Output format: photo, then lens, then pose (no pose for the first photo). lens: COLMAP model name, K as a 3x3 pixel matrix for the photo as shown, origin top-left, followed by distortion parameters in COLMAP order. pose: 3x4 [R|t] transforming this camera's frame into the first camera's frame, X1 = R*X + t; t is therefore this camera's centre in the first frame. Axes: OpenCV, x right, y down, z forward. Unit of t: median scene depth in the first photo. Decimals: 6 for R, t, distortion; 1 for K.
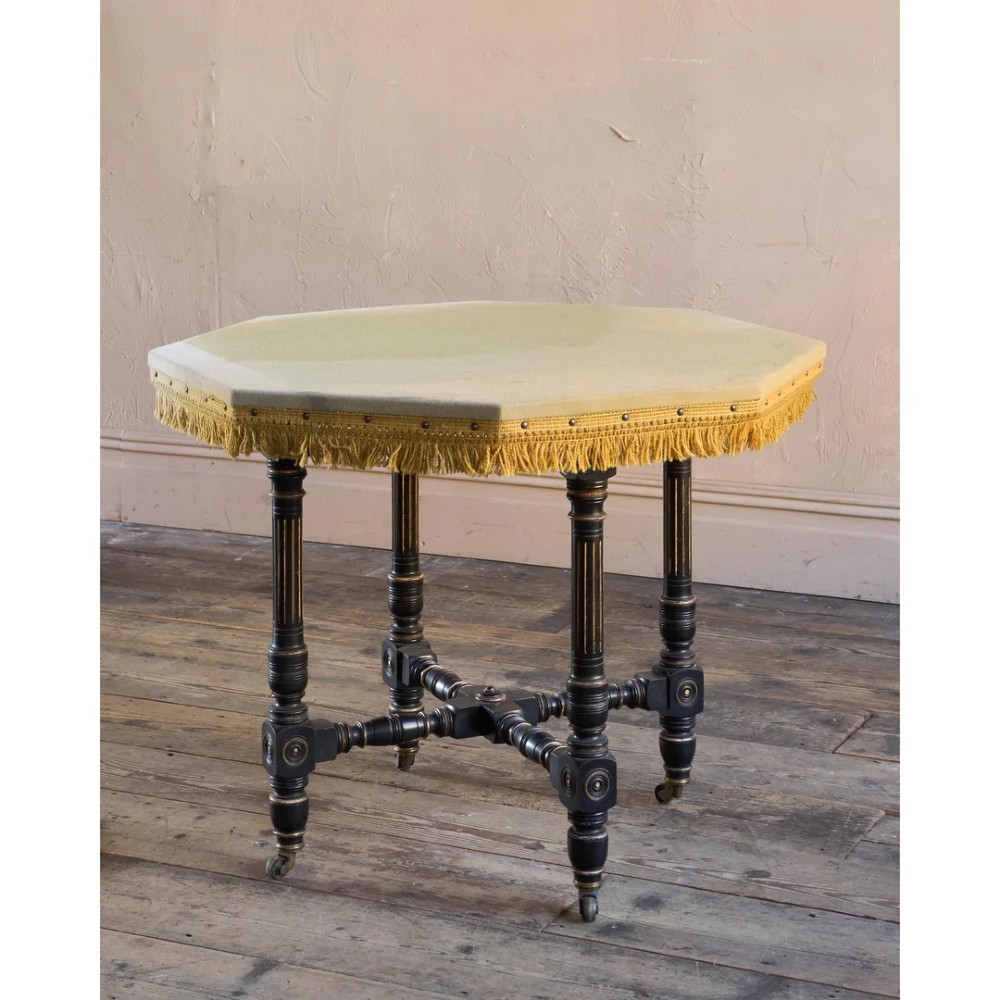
lens RADIAL K [[2375.6, 0, 519.4], [0, 2375.6, 193.6], [0, 0, 1]] dist [0.041253, -0.126752]
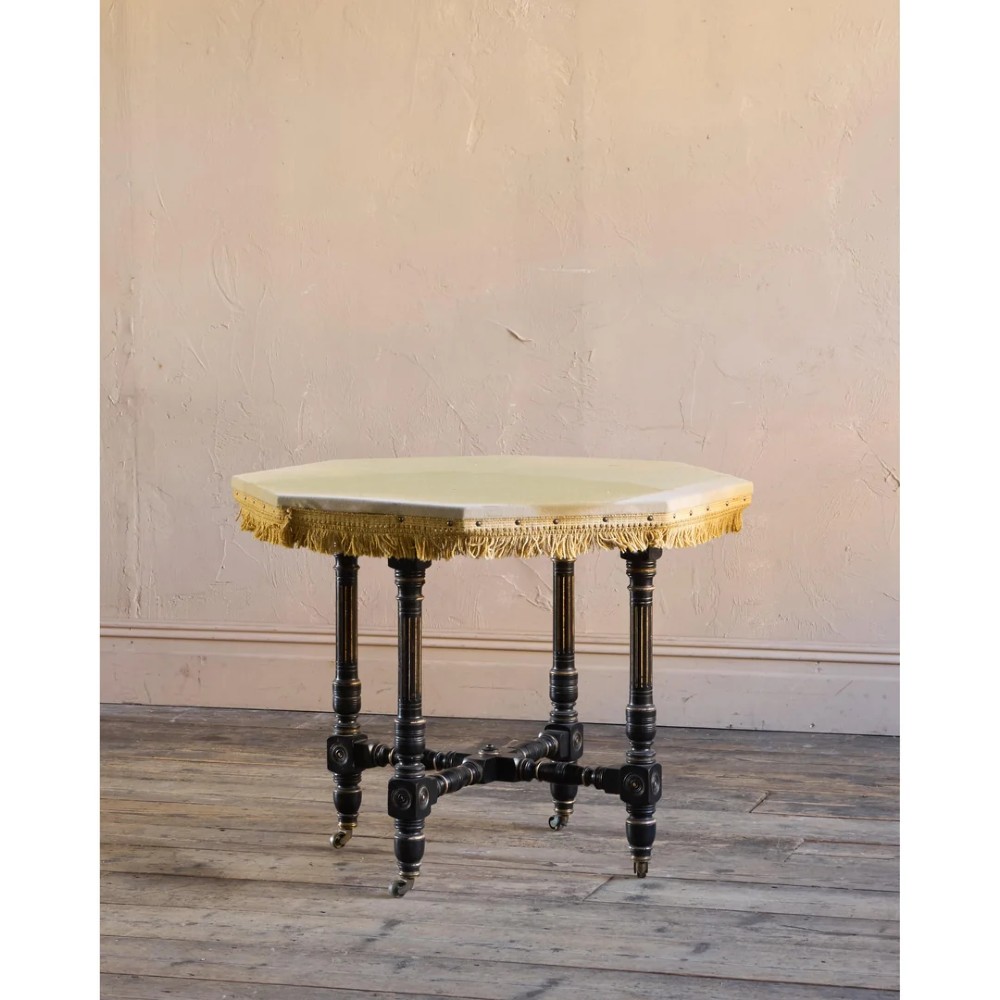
lens RADIAL K [[2954.1, 0, 497.2], [0, 2954.1, 441.7], [0, 0, 1]] dist [-0.024499, -0.488276]
pose [[0.988913, -0.011434, 0.148058, -0.185339], [0.013348, 0.999840, -0.011937, 0.044943], [-0.147898, 0.013780, 0.988907, -0.425417]]
